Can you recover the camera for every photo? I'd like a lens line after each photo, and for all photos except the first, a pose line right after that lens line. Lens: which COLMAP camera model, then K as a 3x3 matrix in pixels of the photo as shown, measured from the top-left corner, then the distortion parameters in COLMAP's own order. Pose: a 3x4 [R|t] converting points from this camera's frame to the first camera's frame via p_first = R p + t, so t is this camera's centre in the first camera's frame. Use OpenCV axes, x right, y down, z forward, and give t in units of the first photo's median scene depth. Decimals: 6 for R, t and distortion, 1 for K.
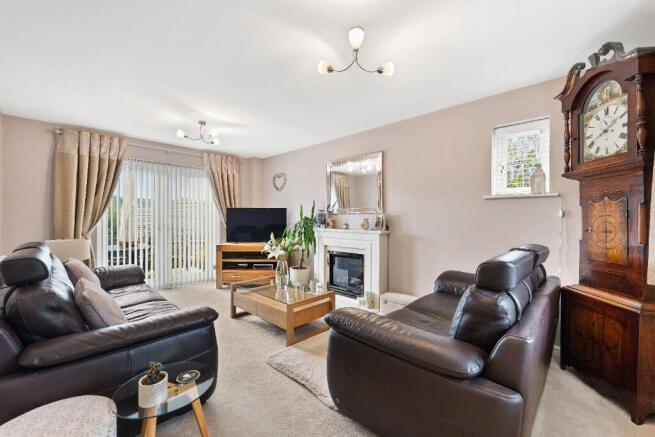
lens RADIAL K [[267.2, 0, 329.1], [0, 267.2, 220.8], [0, 0, 1]] dist [-0.000696, -0.000277]
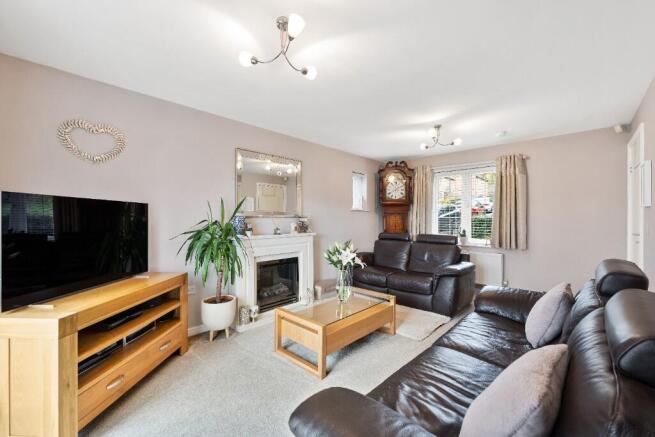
lens RADIAL K [[267.2, 0, 329.0], [0, 267.2, 217.8], [0, 0, 1]] dist [-0.000696, -0.000277]
pose [[0.011830, -0.002895, 0.999926, -0.895056], [-0.003265, 0.999990, 0.002934, -0.028650], [-0.999925, -0.003300, 0.011820, 0.858370]]
